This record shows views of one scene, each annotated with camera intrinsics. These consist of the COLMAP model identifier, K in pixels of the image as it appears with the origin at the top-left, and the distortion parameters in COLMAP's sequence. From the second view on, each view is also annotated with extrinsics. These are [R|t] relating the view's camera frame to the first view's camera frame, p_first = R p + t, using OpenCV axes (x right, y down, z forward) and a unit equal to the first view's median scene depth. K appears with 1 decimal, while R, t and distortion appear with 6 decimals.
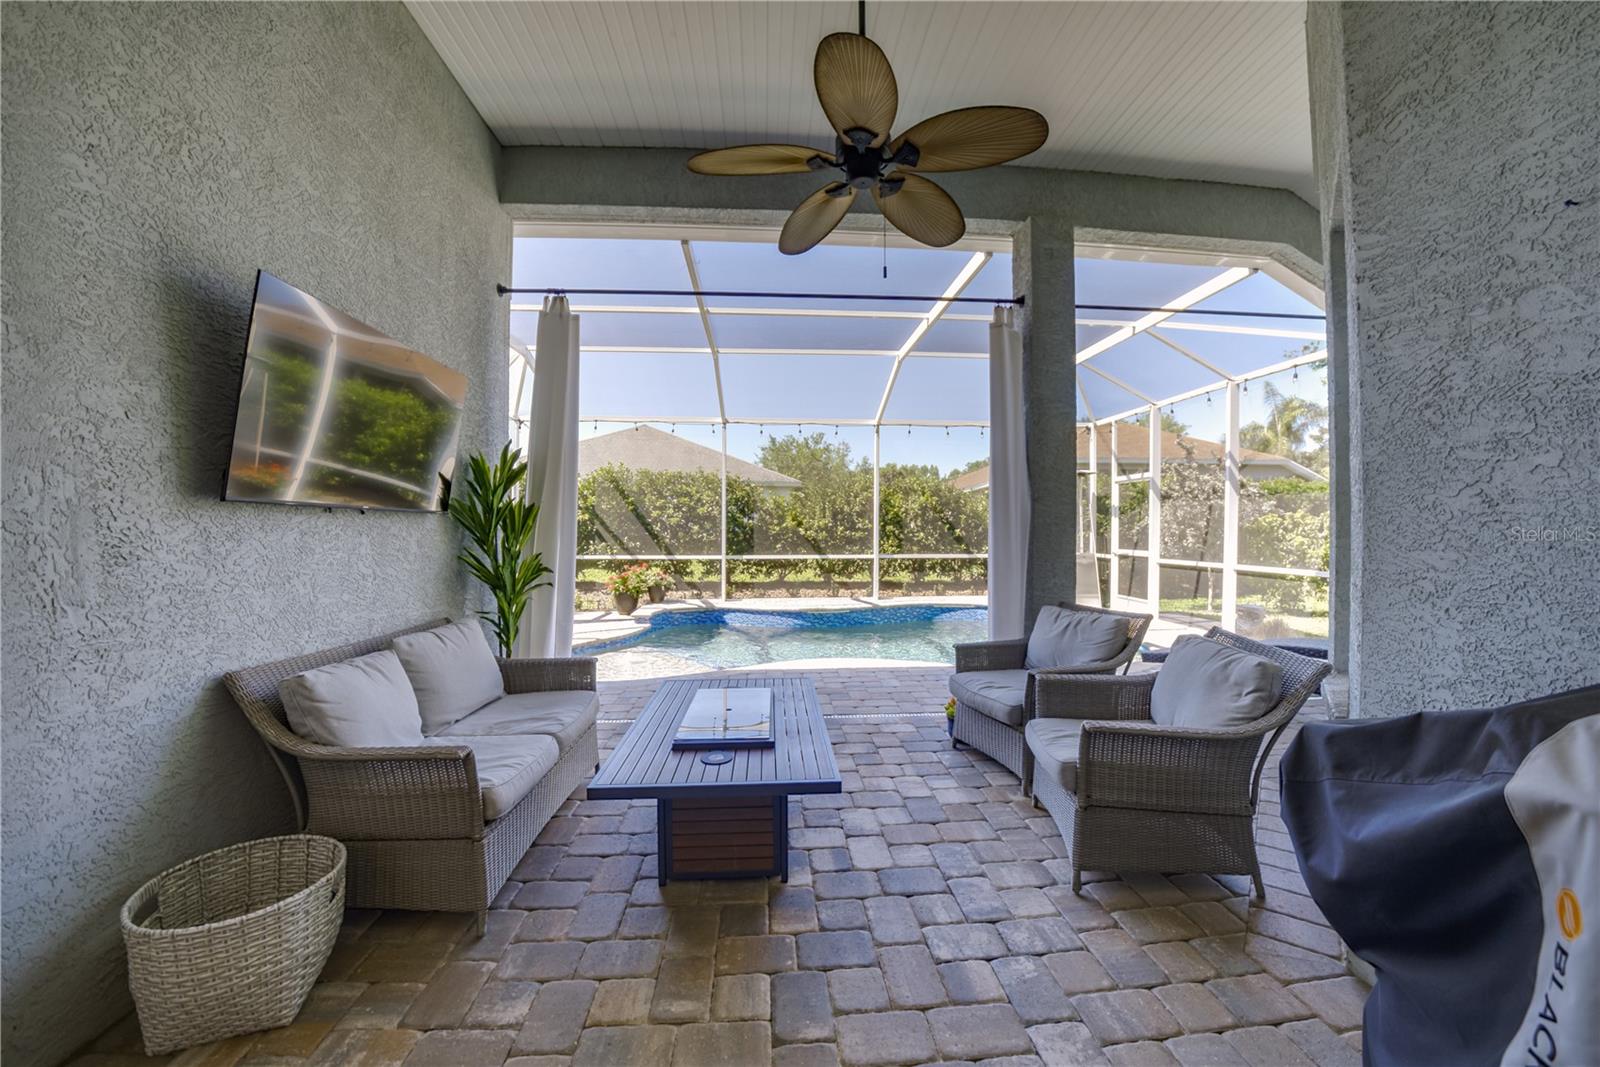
lens RADIAL K [[544.8, 0, 800.0], [0, 544.8, 533.5], [0, 0, 1]] dist [0.001143, 0.000041]
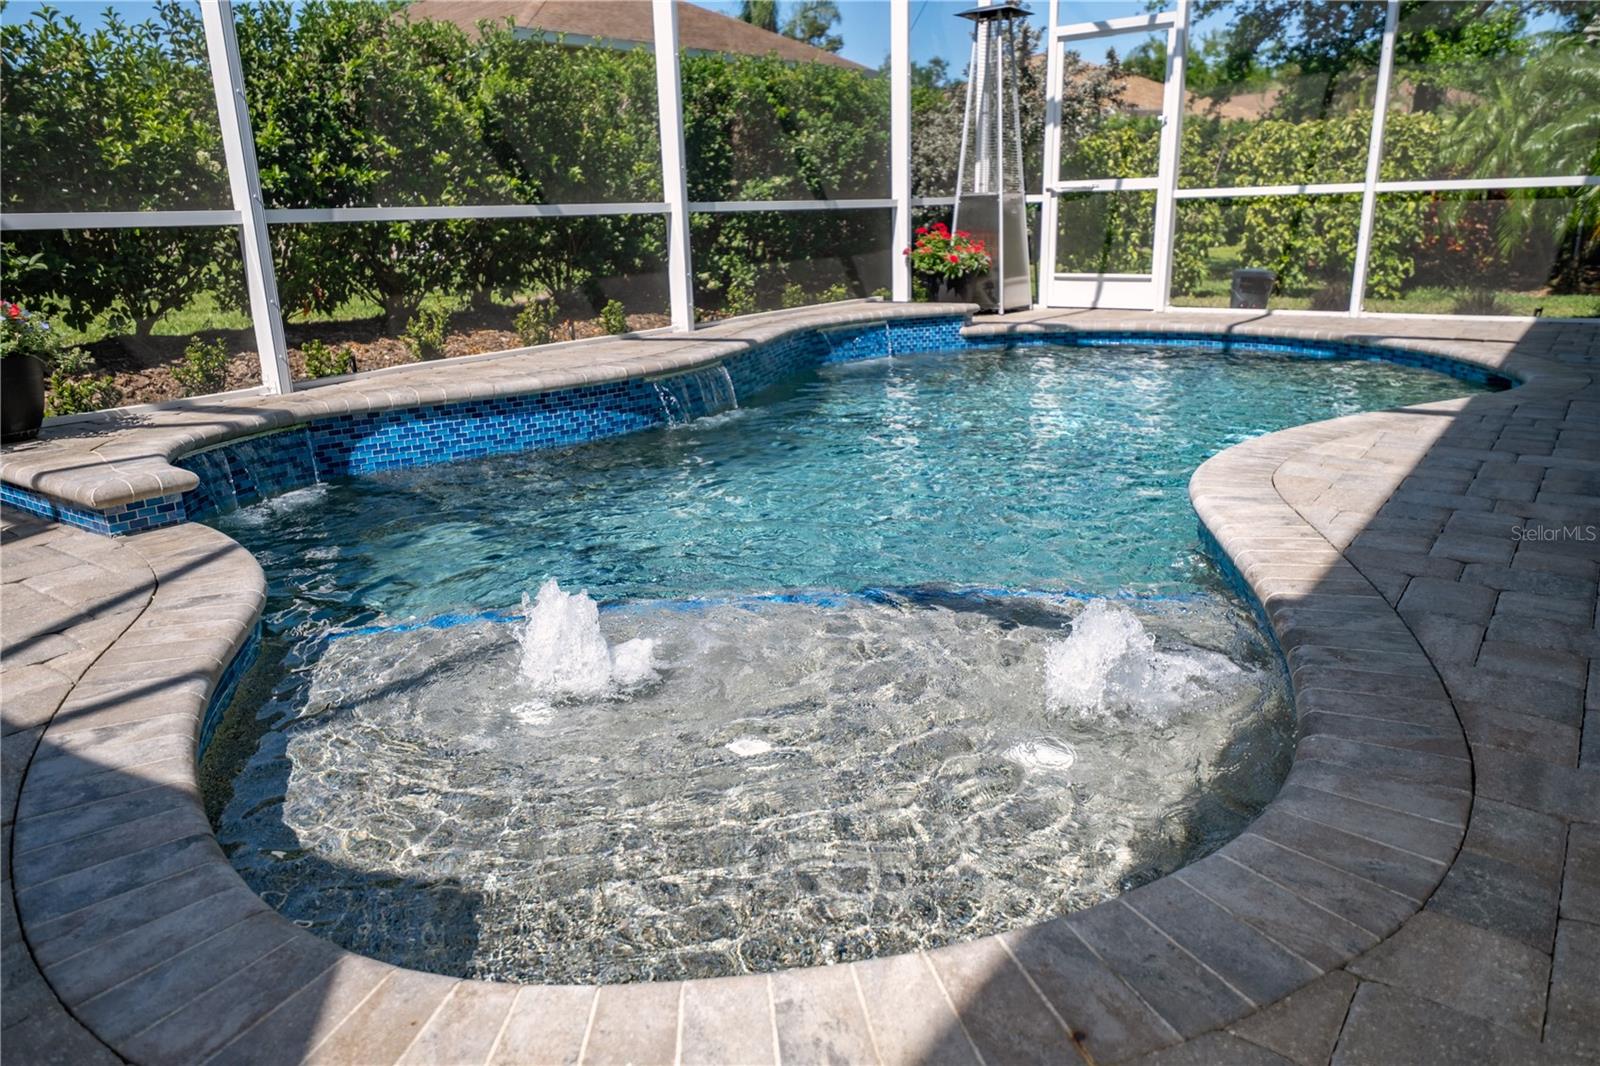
lens RADIAL K [[1050.3, 0, 800.0], [0, 1050.3, 533.0], [0, 0, 1]] dist [-0.003456, 0.000083]
pose [[0.656093, -0.238071, 0.716145, -0.357445], [0.032524, 0.956977, 0.288335, 0.052042], [-0.753979, -0.165883, 0.635609, 0.500204]]
